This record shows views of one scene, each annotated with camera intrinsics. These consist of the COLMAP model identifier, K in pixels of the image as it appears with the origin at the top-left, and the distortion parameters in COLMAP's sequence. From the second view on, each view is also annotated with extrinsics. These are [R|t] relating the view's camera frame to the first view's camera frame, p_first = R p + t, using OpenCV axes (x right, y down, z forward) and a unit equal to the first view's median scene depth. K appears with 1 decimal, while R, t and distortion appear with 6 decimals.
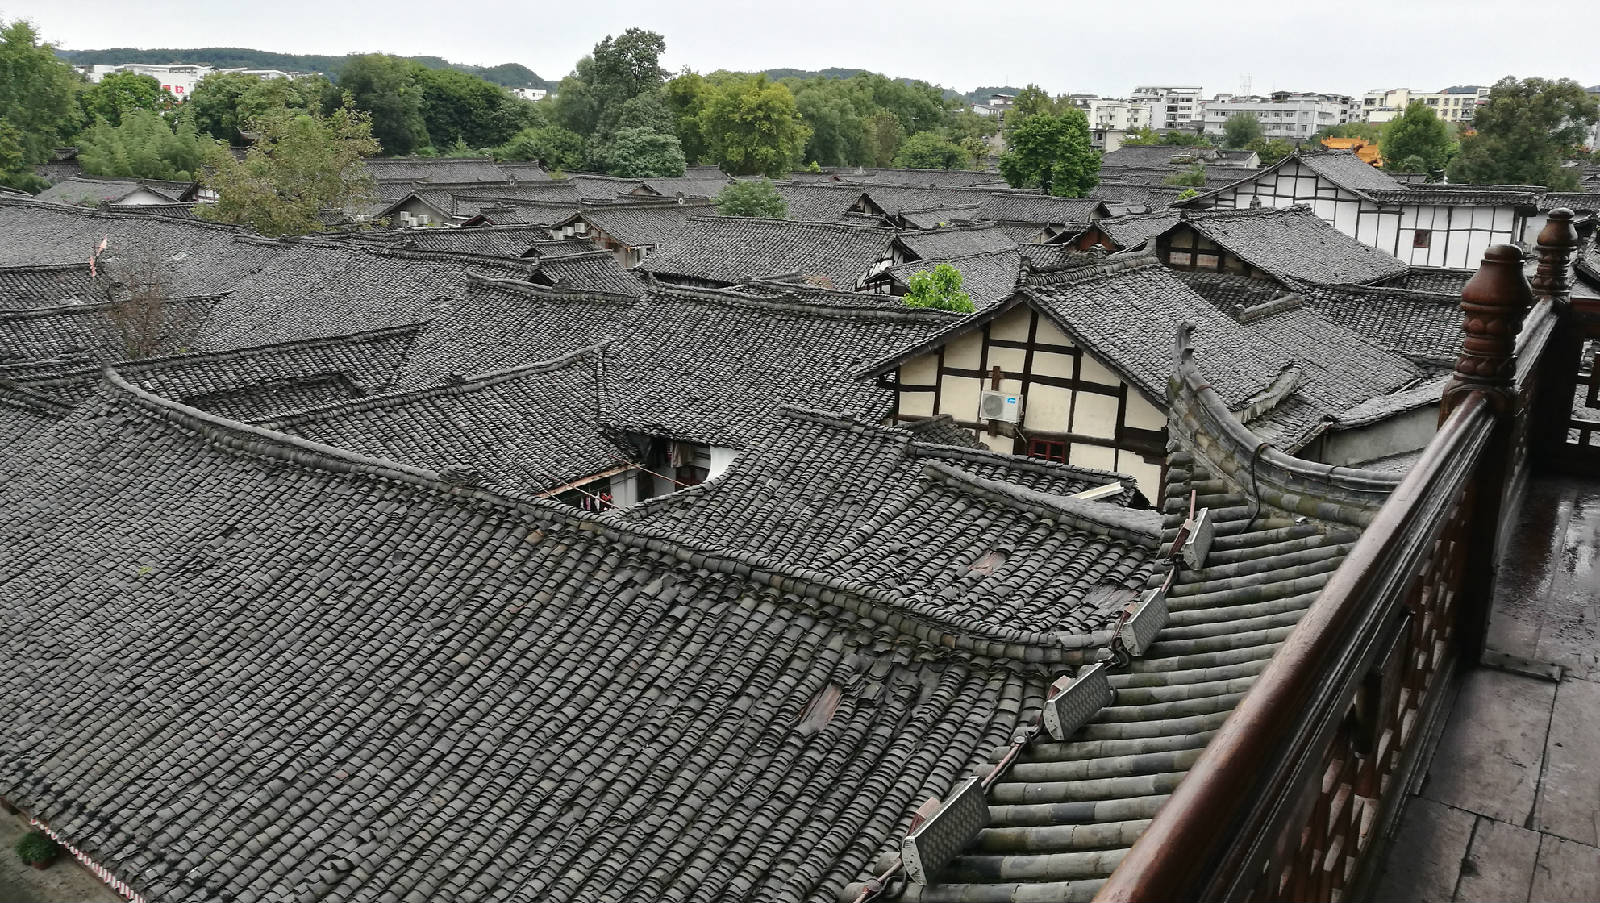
lens RADIAL K [[1274.2, 0, 800.0], [0, 1274.2, 451.5], [0, 0, 1]] dist [0.044267, -0.001311]
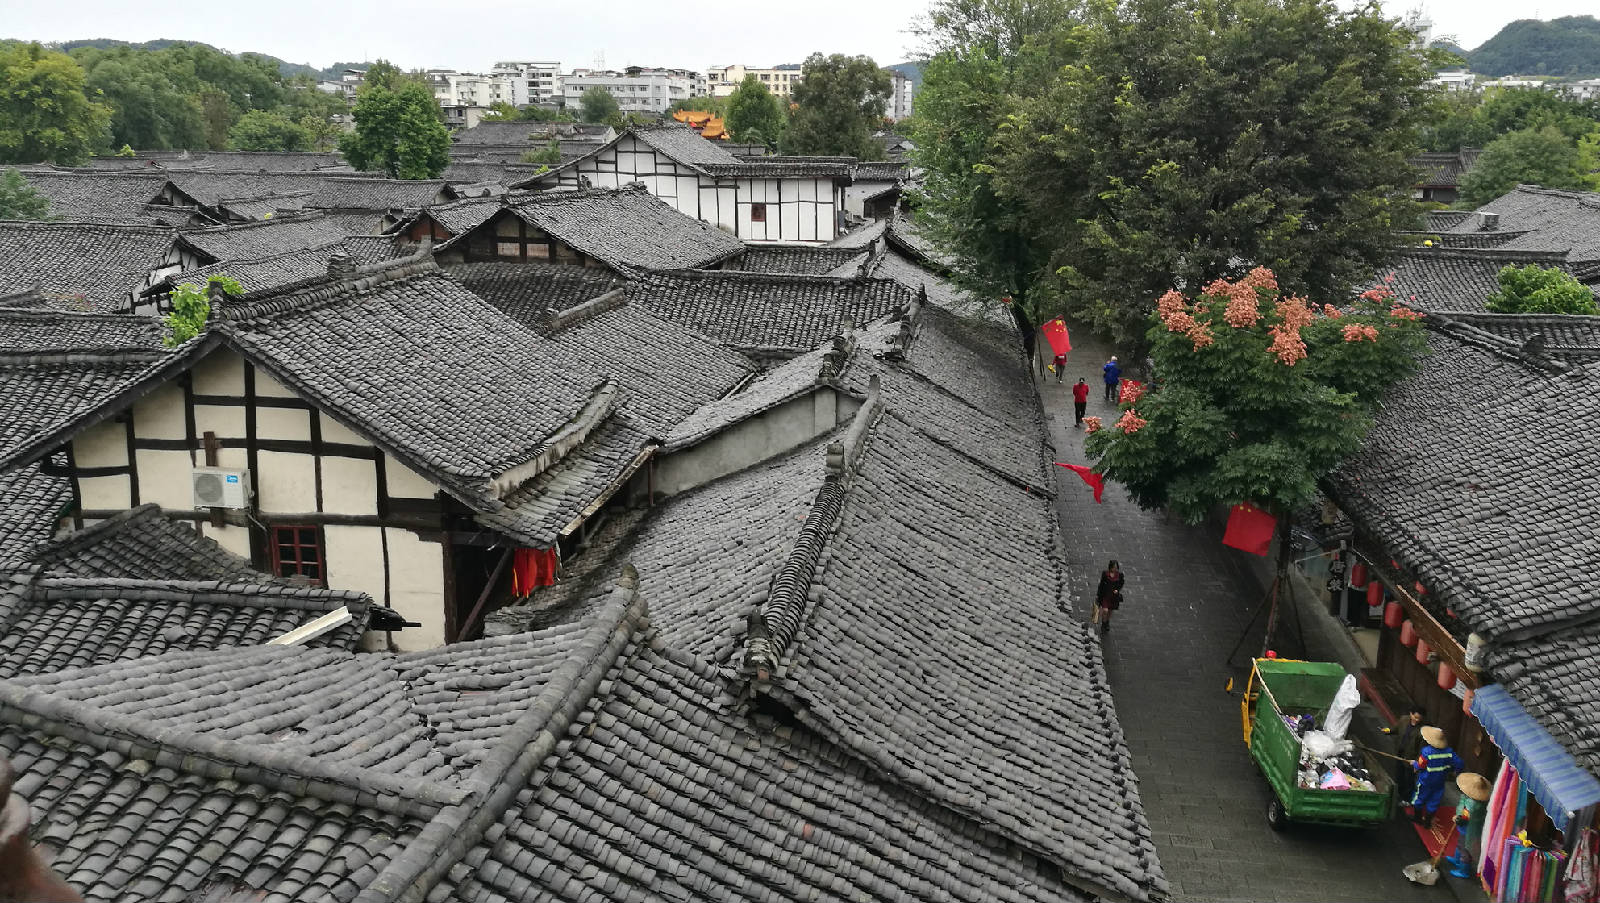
lens RADIAL K [[1266.3, 0, 800.0], [0, 1266.3, 451.5], [0, 0, 1]] dist [-0.011717, 0.037326]
pose [[0.896190, -0.128894, 0.424536, 0.070373], [0.119982, 0.991625, 0.047789, -0.023706], [-0.427140, 0.008109, 0.904149, 0.099491]]
